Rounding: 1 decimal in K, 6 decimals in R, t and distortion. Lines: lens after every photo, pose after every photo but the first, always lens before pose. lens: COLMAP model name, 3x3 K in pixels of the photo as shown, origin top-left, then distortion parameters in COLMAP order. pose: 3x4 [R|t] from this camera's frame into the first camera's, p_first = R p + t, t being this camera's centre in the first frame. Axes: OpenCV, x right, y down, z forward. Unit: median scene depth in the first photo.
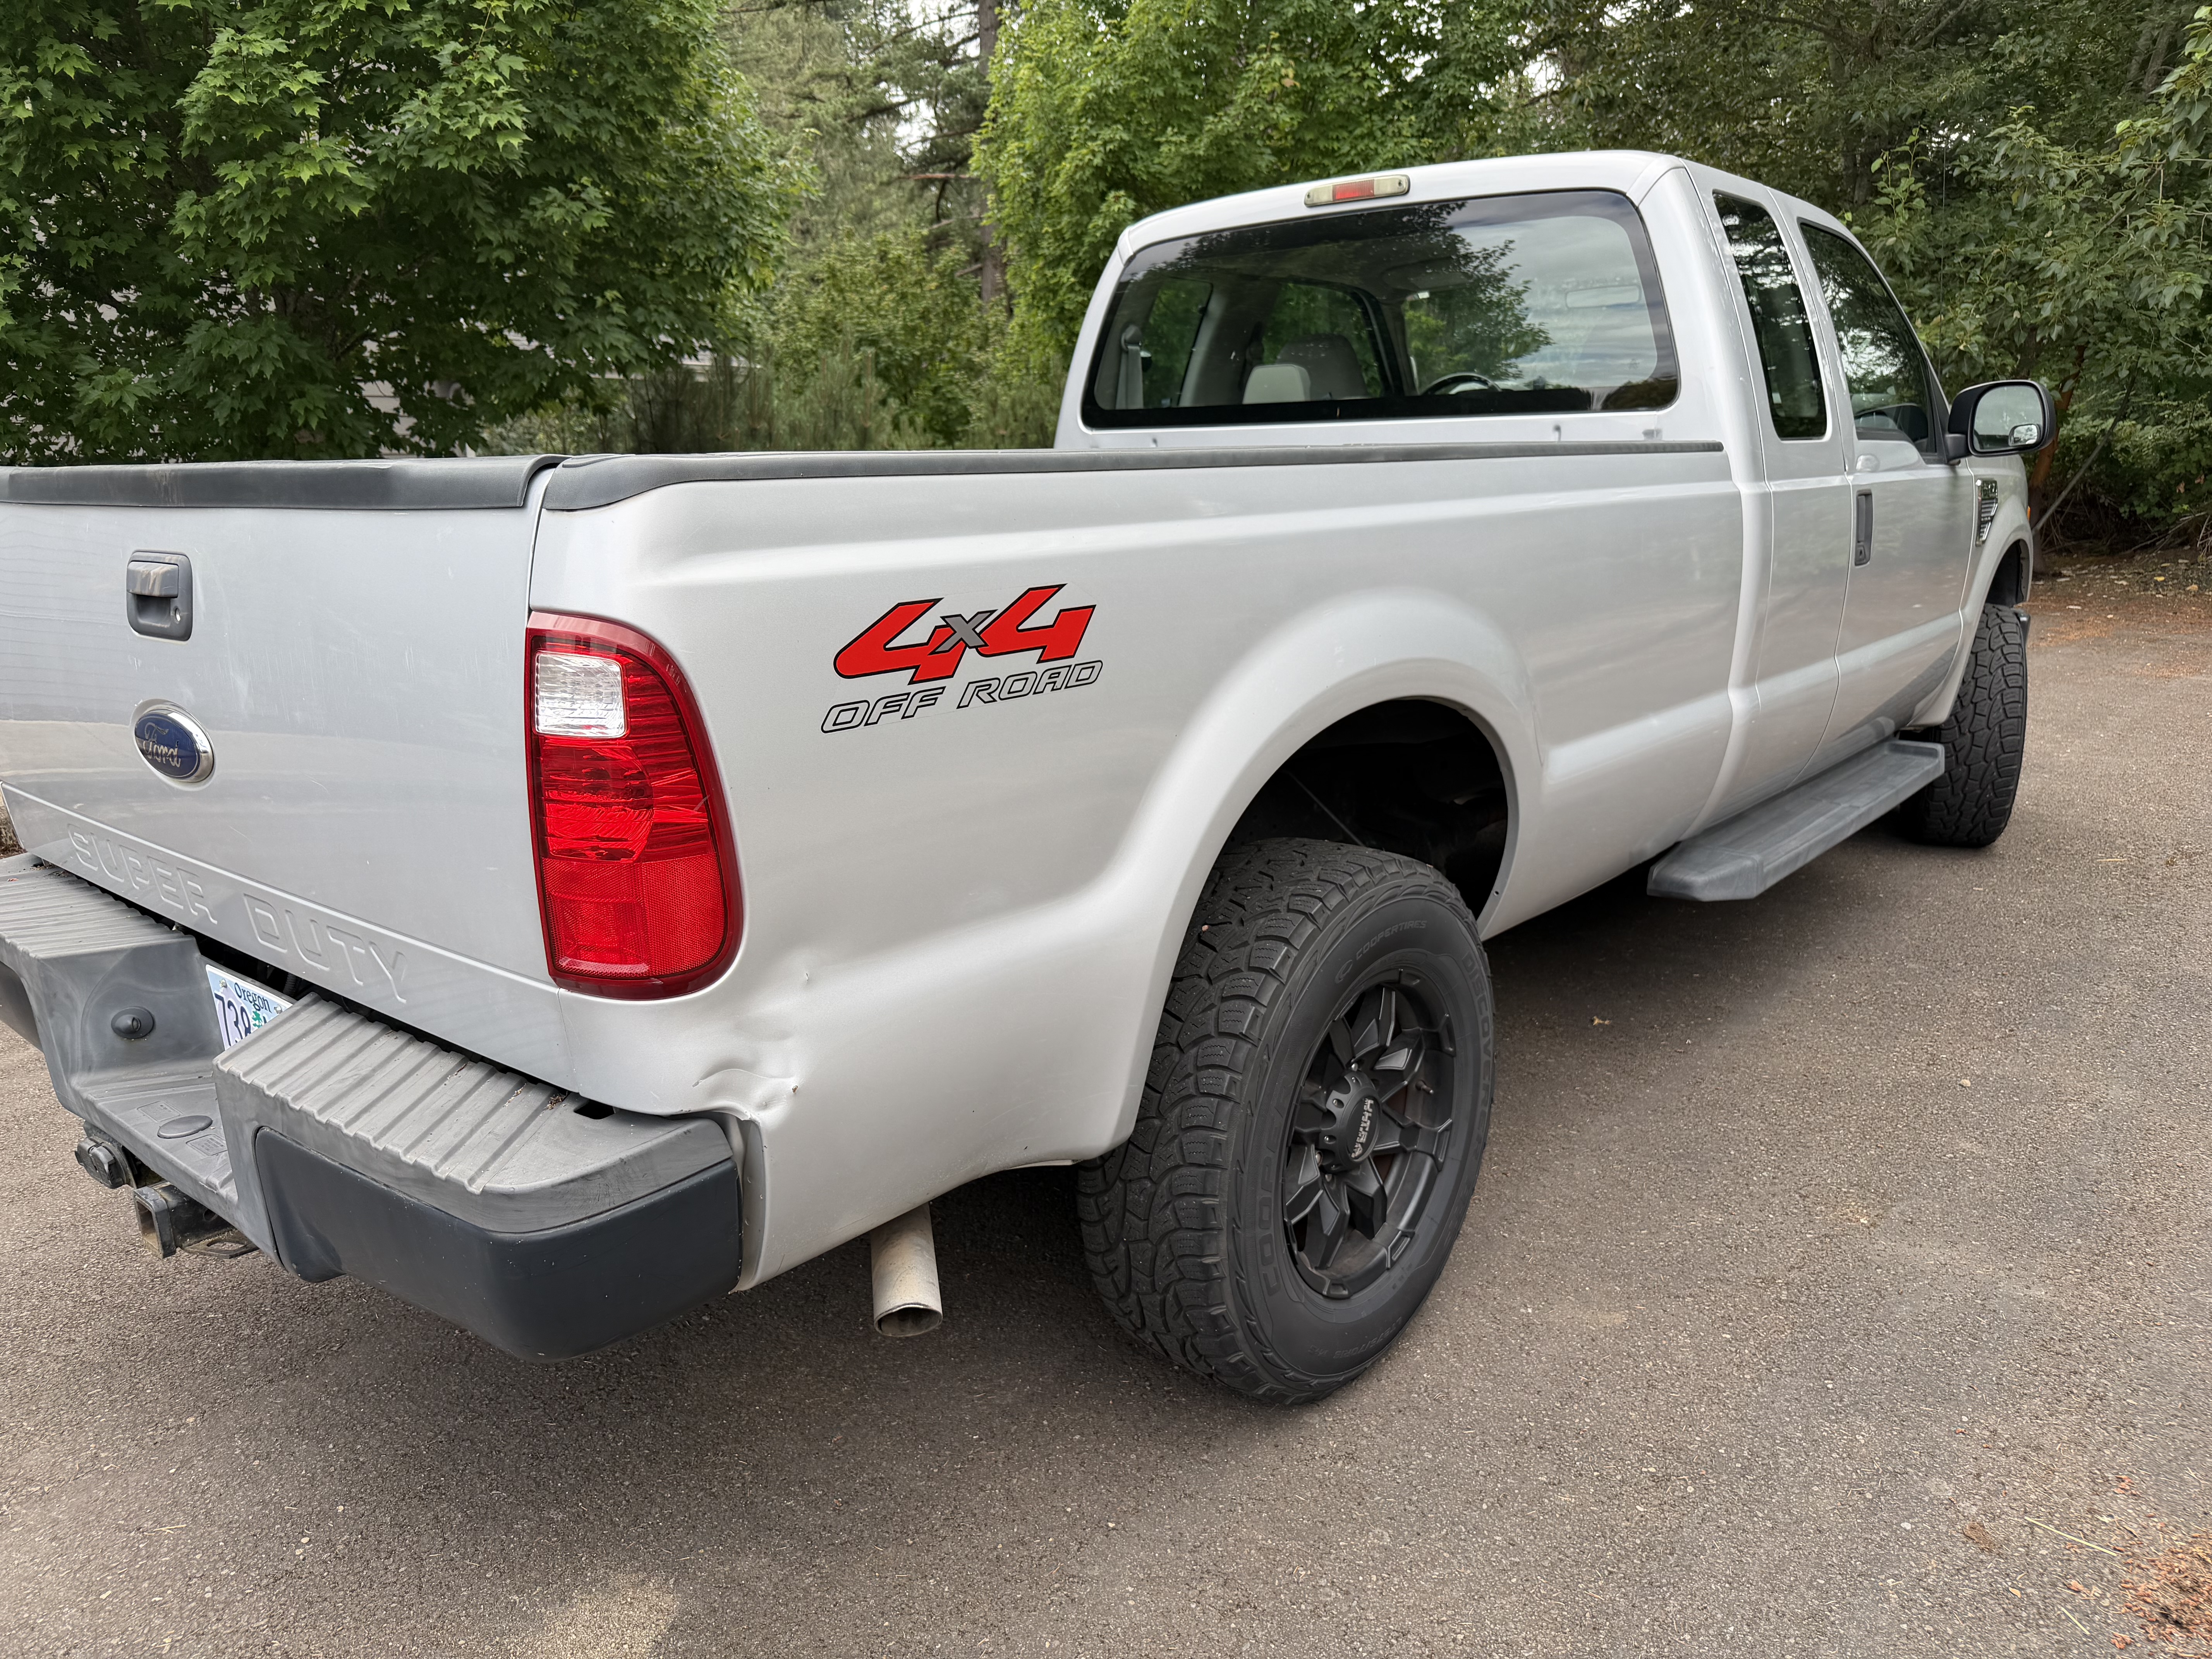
lens RADIAL K [[1611.5, 0, 1106.0], [0, 1611.5, 829.5], [0, 0, 1]] dist [0.000431, -0.009247]
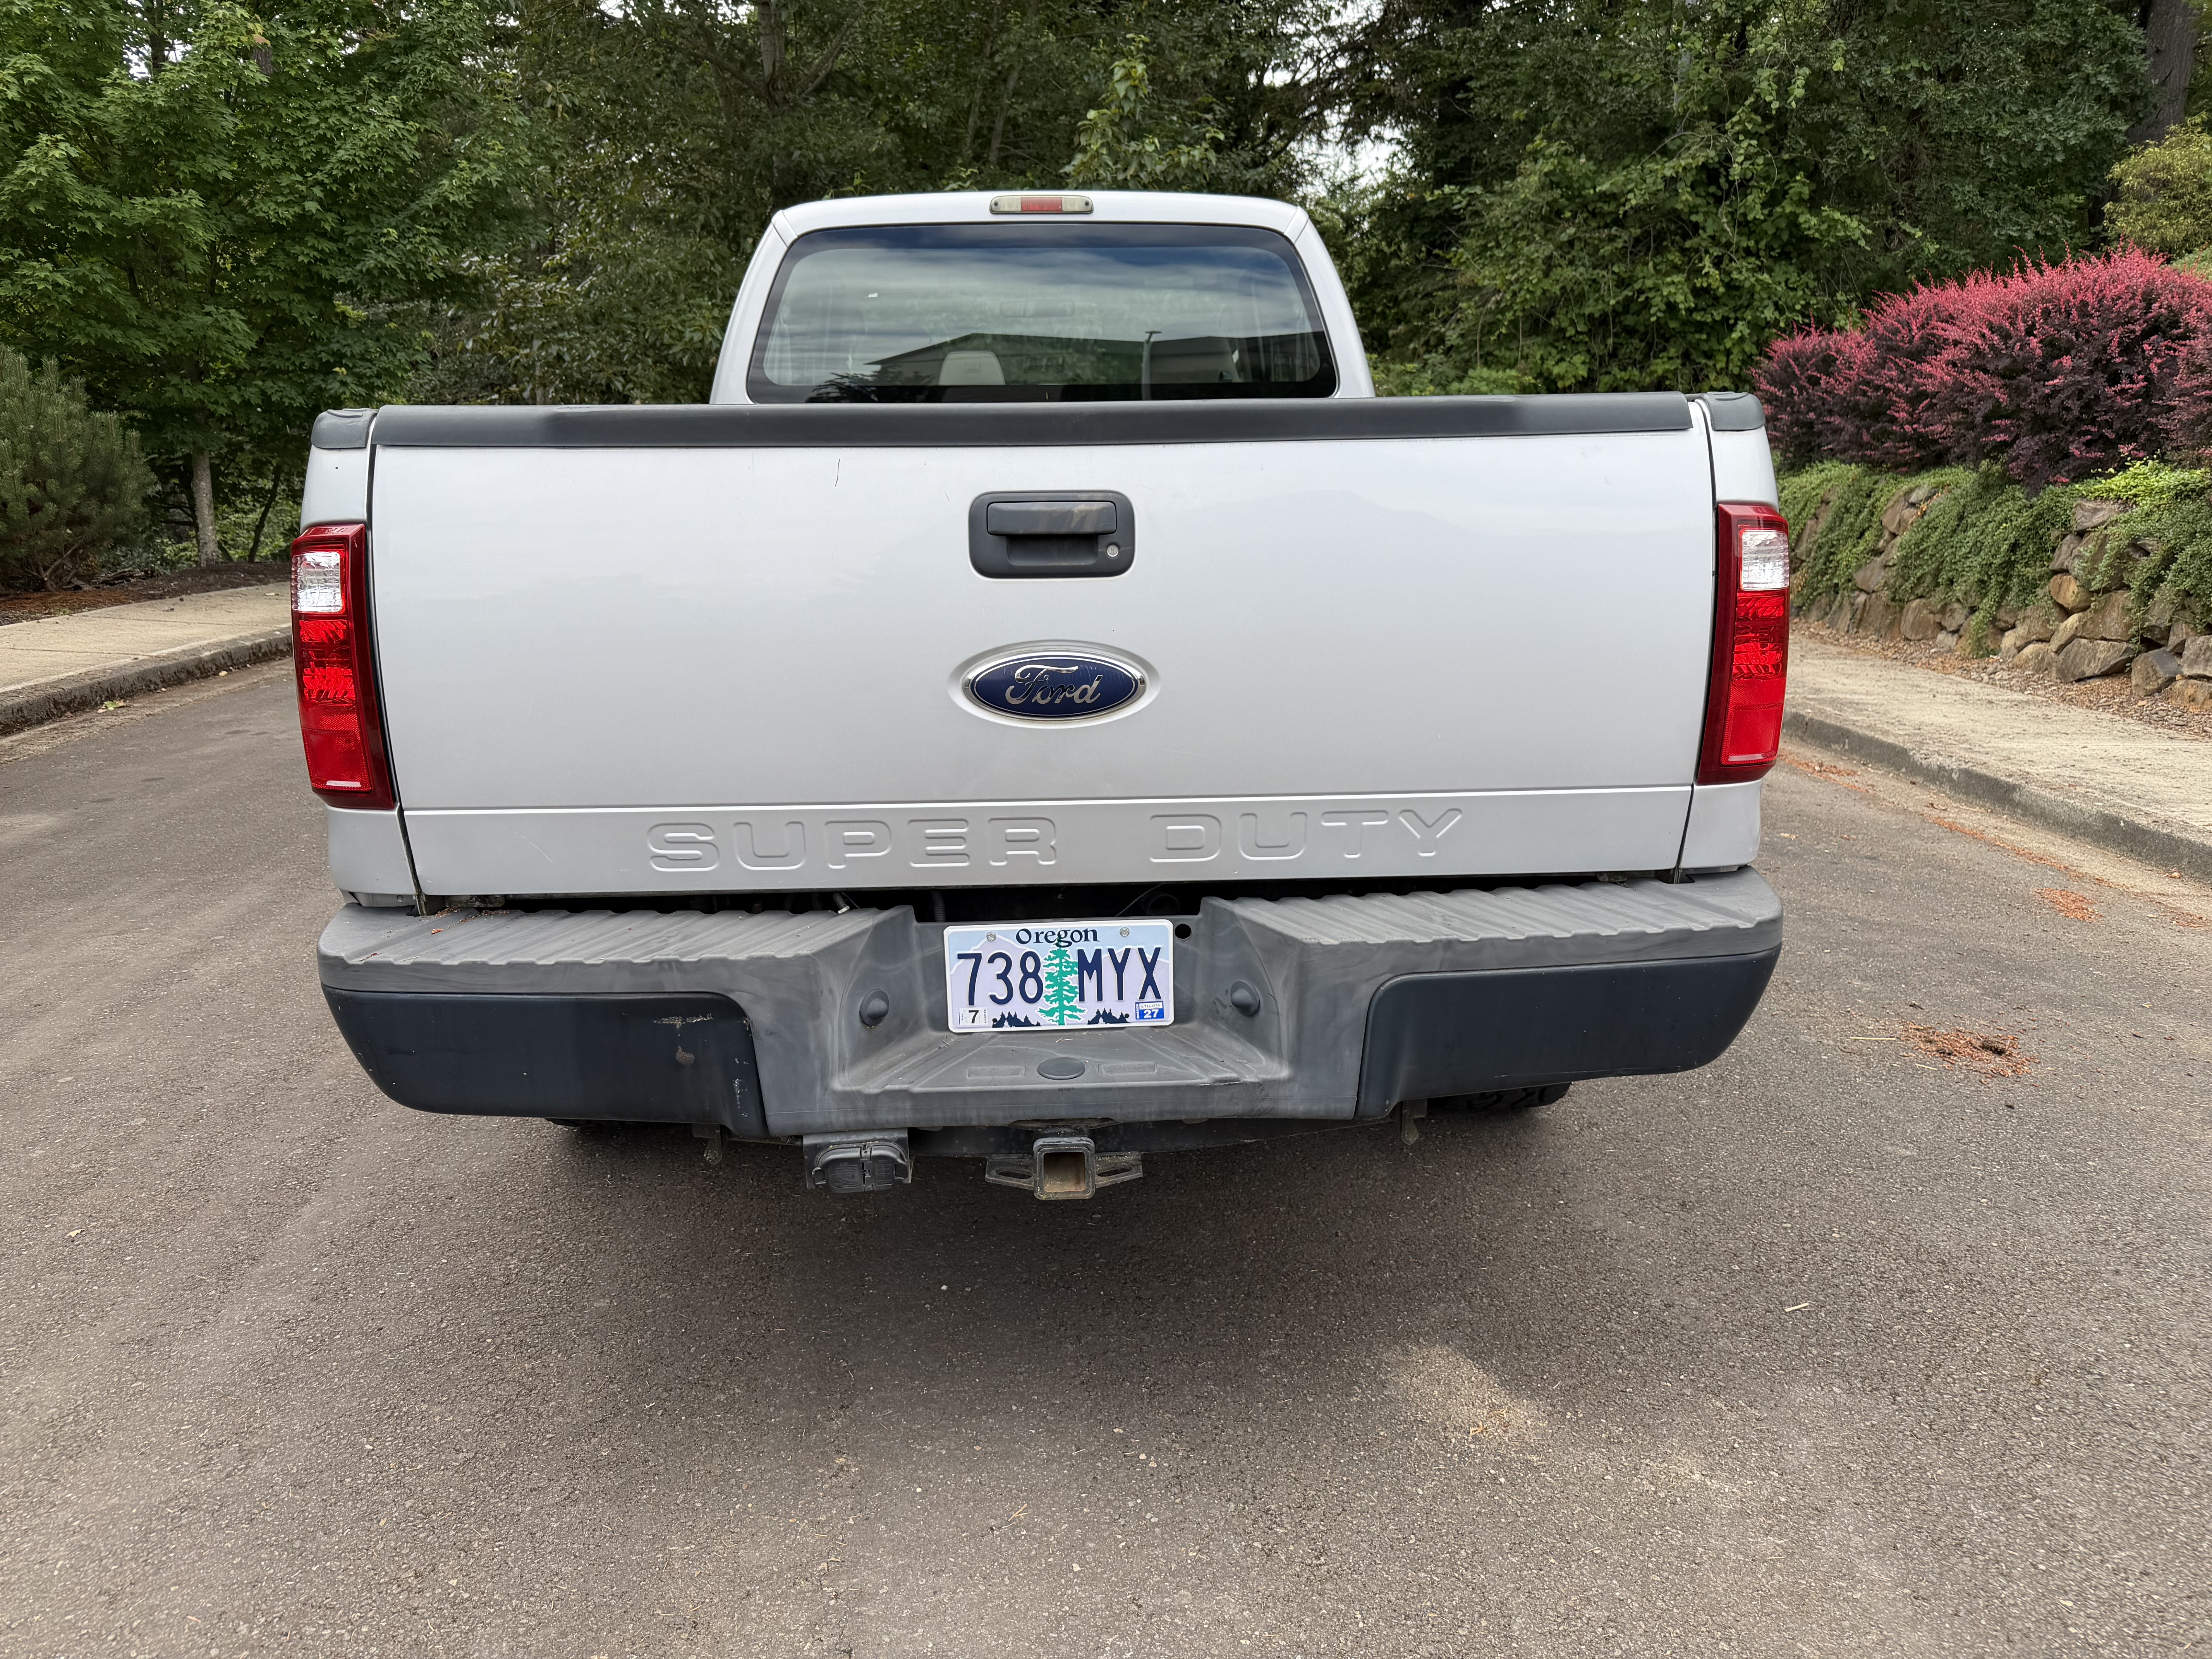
lens RADIAL K [[1611.5, 0, 1106.0], [0, 1611.5, 829.5], [0, 0, 1]] dist [0.000431, -0.009247]
pose [[0.726630, -0.152508, 0.669889, -0.212653], [0.156433, 0.986166, 0.054829, -0.001879], [-0.668983, 0.064952, 0.740434, 0.043830]]
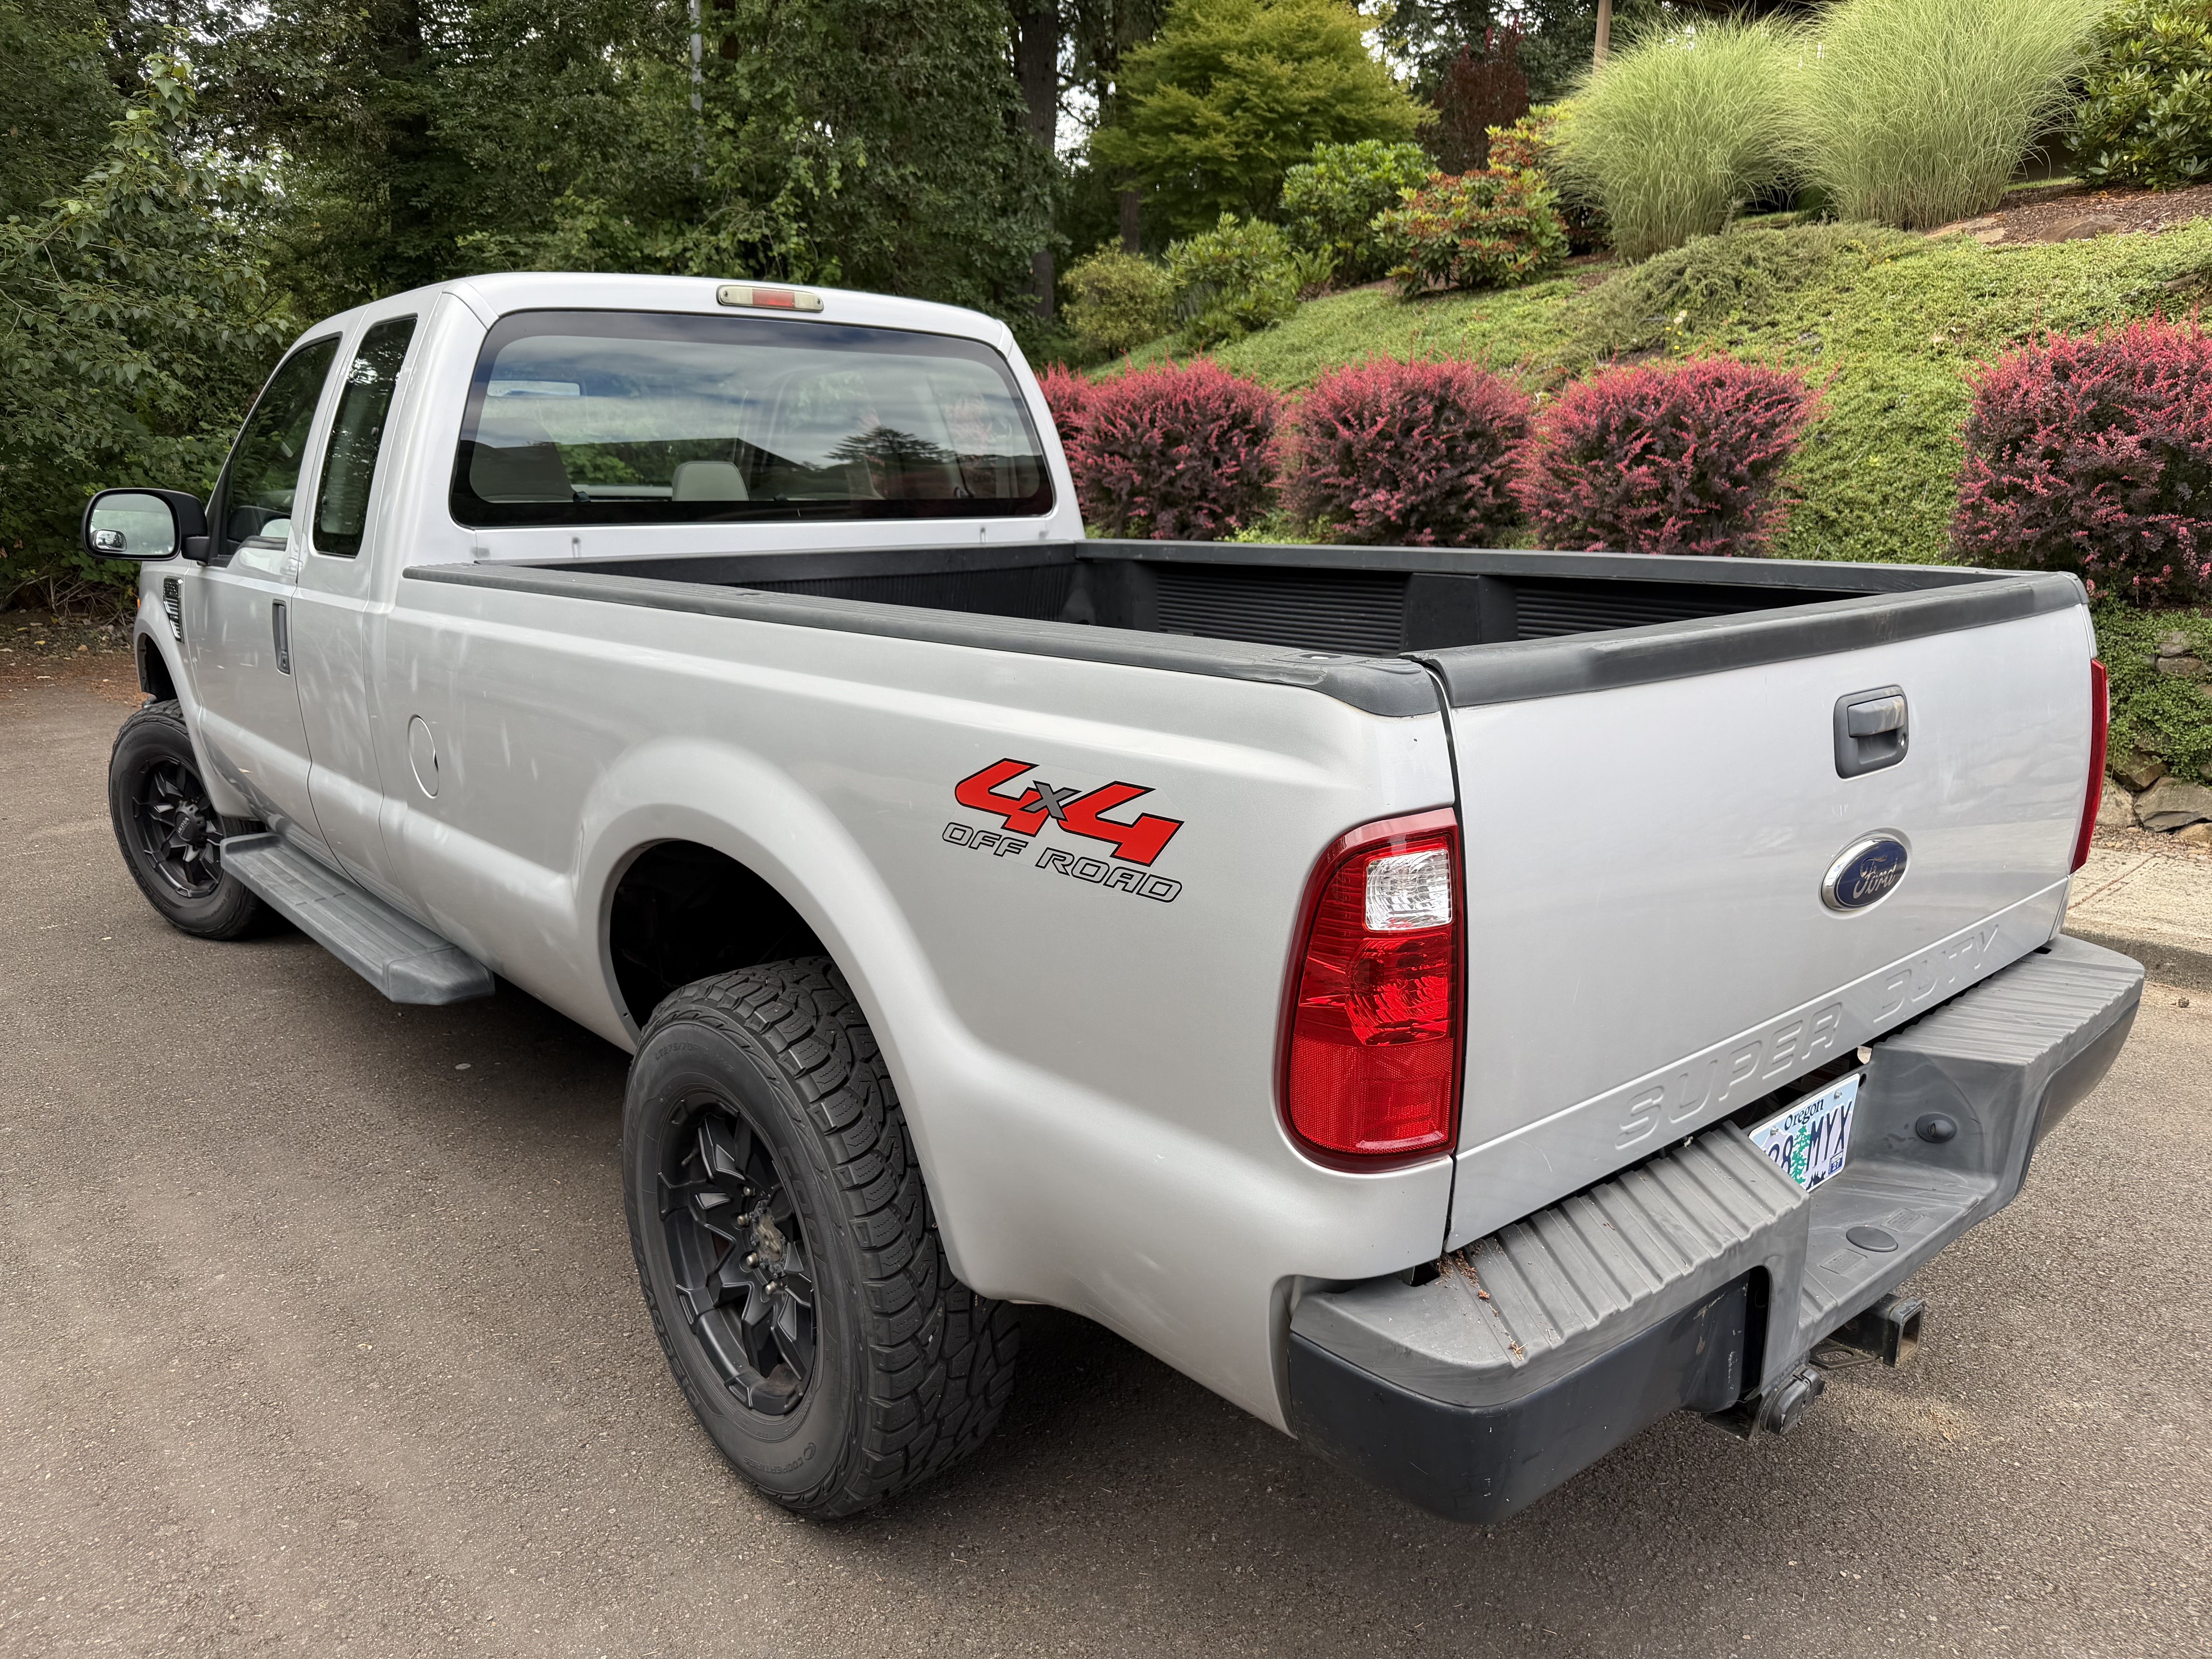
lens RADIAL K [[1595.0, 0, 1106.0], [0, 1595.0, 829.5], [0, 0, 1]] dist [0.060687, -0.082392]
pose [[0.160738, -0.195368, 0.967468, -0.281108], [0.227973, 0.961057, 0.156197, -0.057543], [-0.960308, 0.195450, 0.199017, 0.210209]]
